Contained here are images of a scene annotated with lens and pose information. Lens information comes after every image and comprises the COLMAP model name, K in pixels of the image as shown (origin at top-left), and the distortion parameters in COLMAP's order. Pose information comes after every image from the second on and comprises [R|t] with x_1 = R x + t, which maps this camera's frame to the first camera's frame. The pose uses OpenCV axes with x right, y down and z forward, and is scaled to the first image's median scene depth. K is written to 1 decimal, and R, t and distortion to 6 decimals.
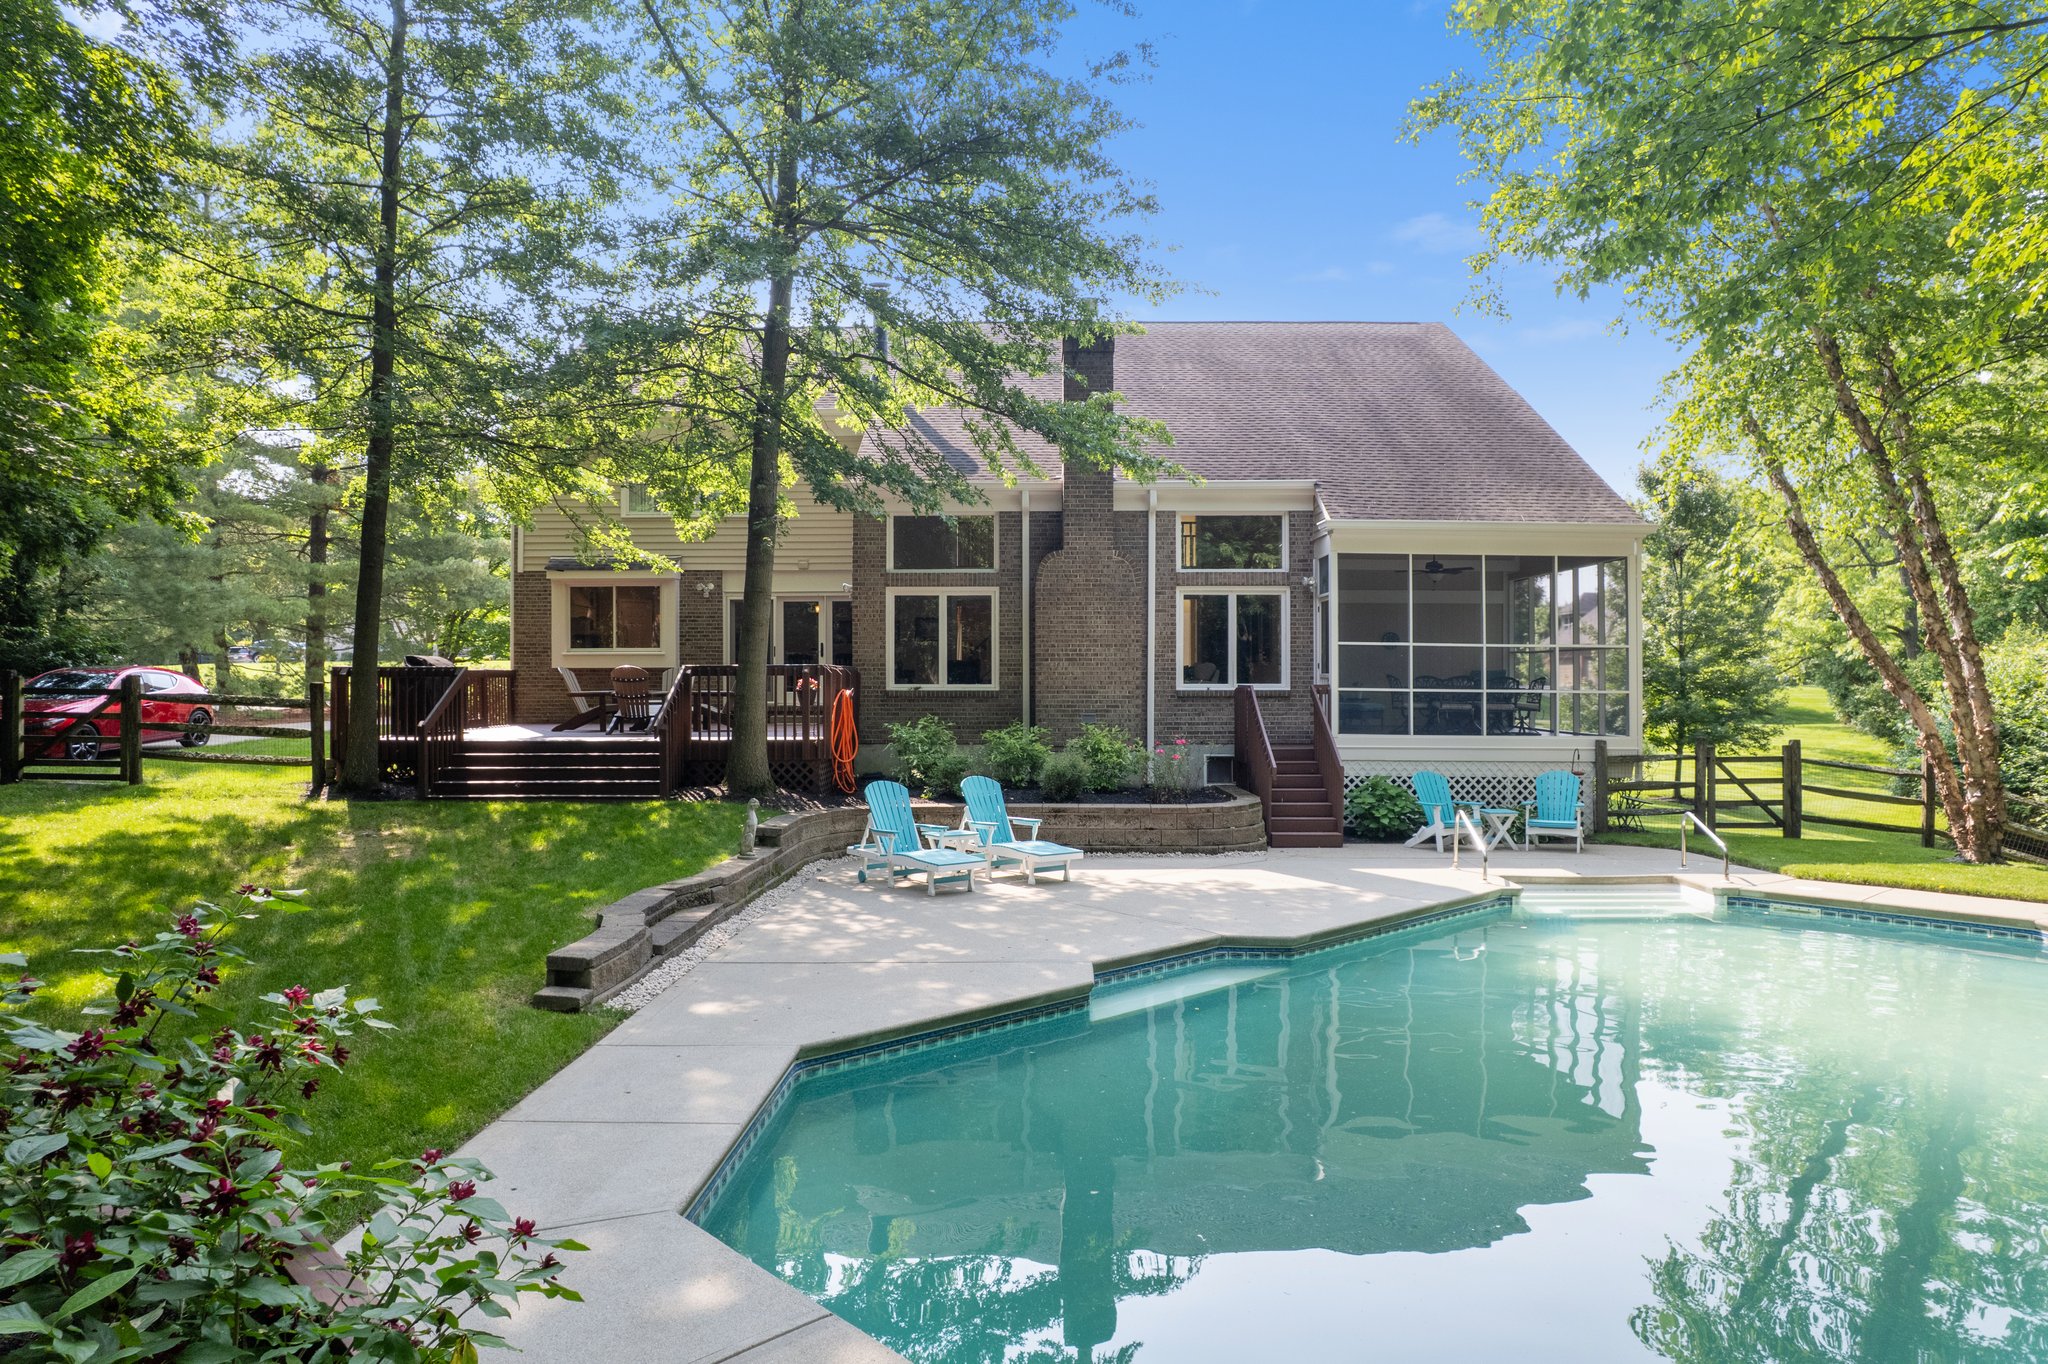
lens RADIAL K [[1296.4, 0, 1024.2], [0, 1296.4, 678.5], [0, 0, 1]] dist [-0.033765, 0.002061]
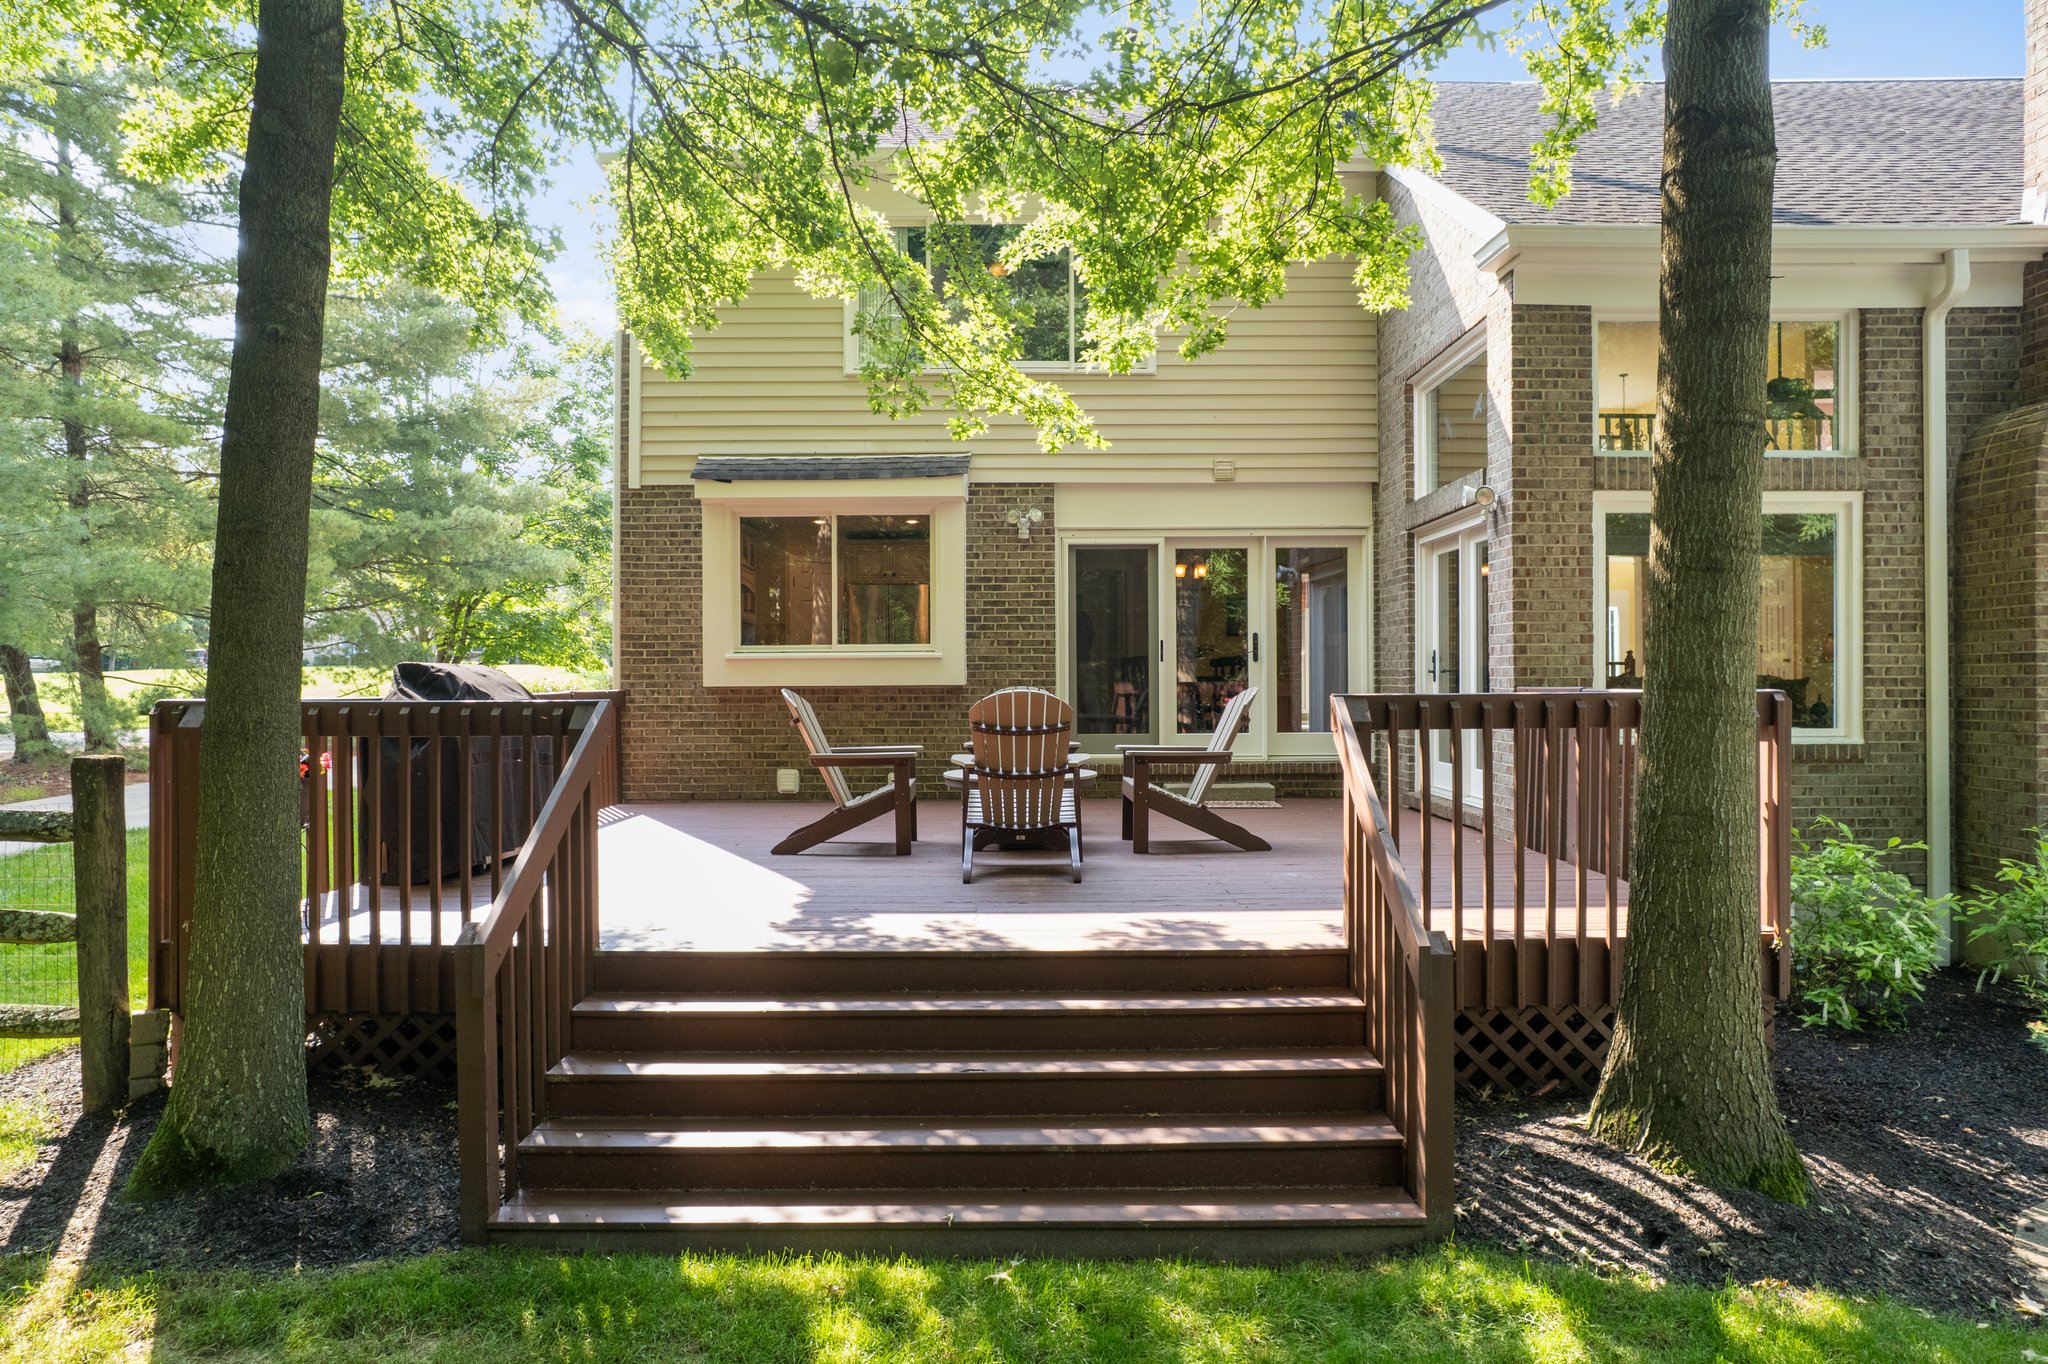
lens RADIAL K [[1296.4, 0, 1018.9], [0, 1296.4, 689.5], [0, 0, 1]] dist [-0.033765, 0.002061]
pose [[0.999954, 0.001944, 0.009355, -0.283054], [-0.001966, 0.999995, 0.002322, -0.008429], [-0.009350, -0.002341, 0.999954, 0.579735]]
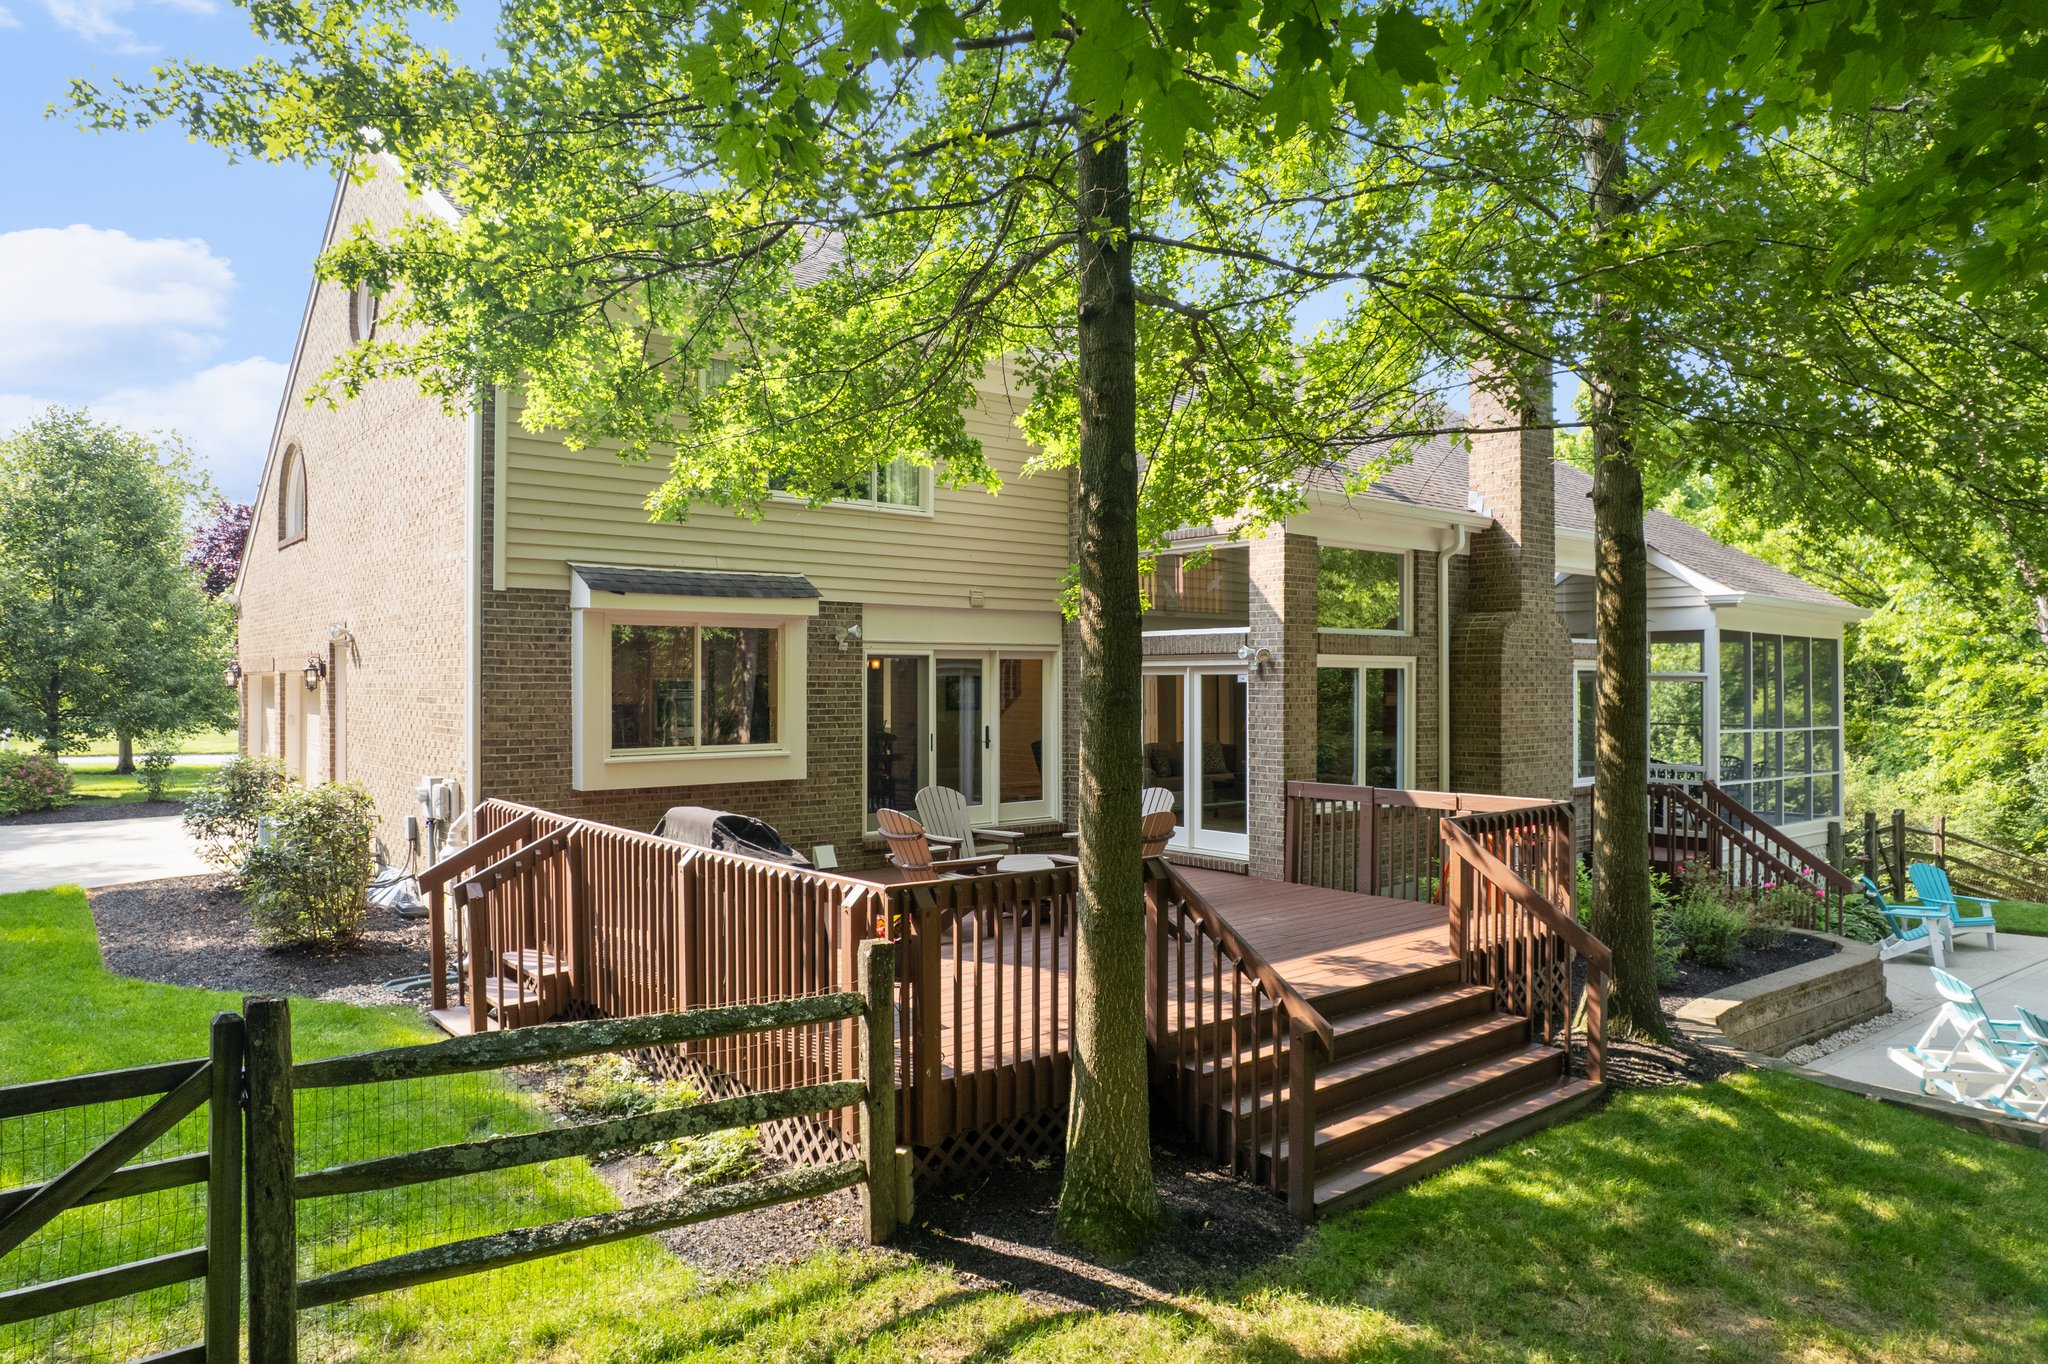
lens RADIAL K [[1296.4, 0, 1017.2], [0, 1296.4, 683.2], [0, 0, 1]] dist [-0.033765, 0.002061]
pose [[0.768911, 0.006097, 0.639326, -0.617263], [-0.000489, 0.999960, -0.008948, -0.048986], [-0.639355, 0.006568, 0.768883, 0.581948]]
